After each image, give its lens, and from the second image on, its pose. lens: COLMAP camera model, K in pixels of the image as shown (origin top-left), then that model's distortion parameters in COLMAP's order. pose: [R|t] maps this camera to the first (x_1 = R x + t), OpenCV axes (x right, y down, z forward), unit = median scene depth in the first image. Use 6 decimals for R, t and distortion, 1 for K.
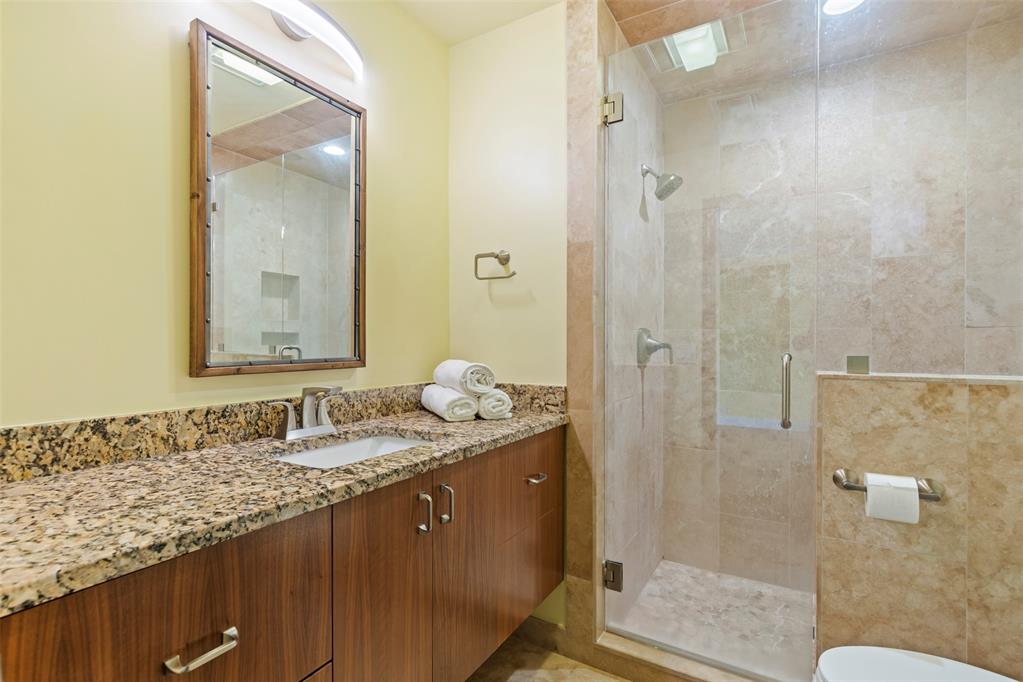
lens RADIAL K [[477.3, 0, 515.1], [0, 477.3, 341.7], [0, 0, 1]] dist [0.005598, 0.000229]
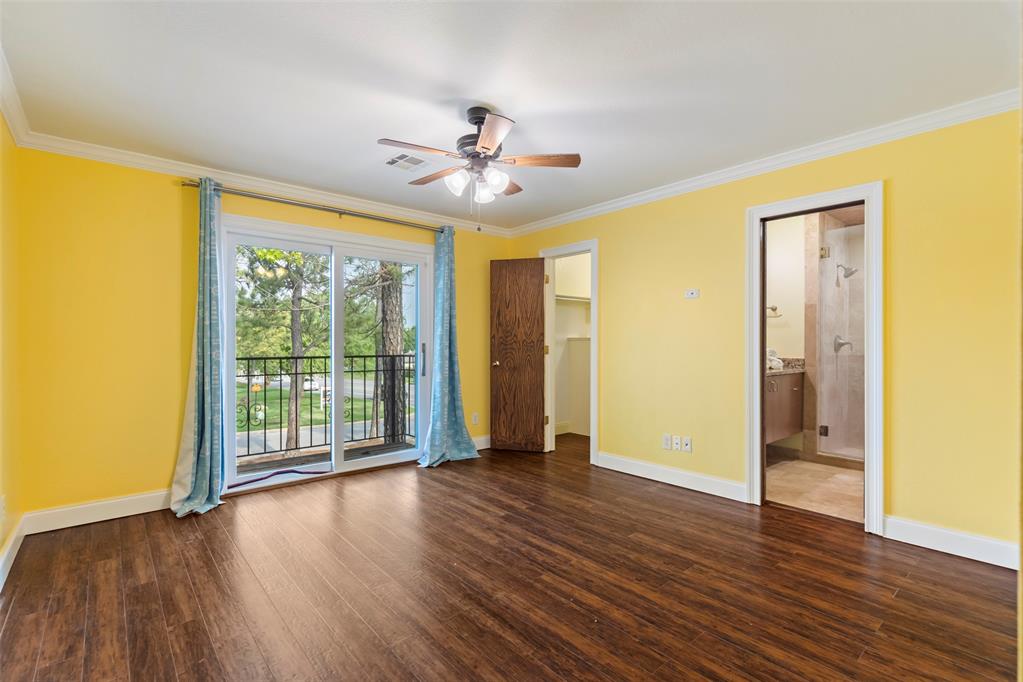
lens RADIAL K [[477.3, 0, 509.3], [0, 477.3, 343.6], [0, 0, 1]] dist [0.005598, 0.000229]
pose [[0.948345, 0.001410, -0.317237, -0.600603], [0.000506, 0.999982, 0.005958, -0.004358], [0.317239, -0.005811, 0.948328, -2.029377]]
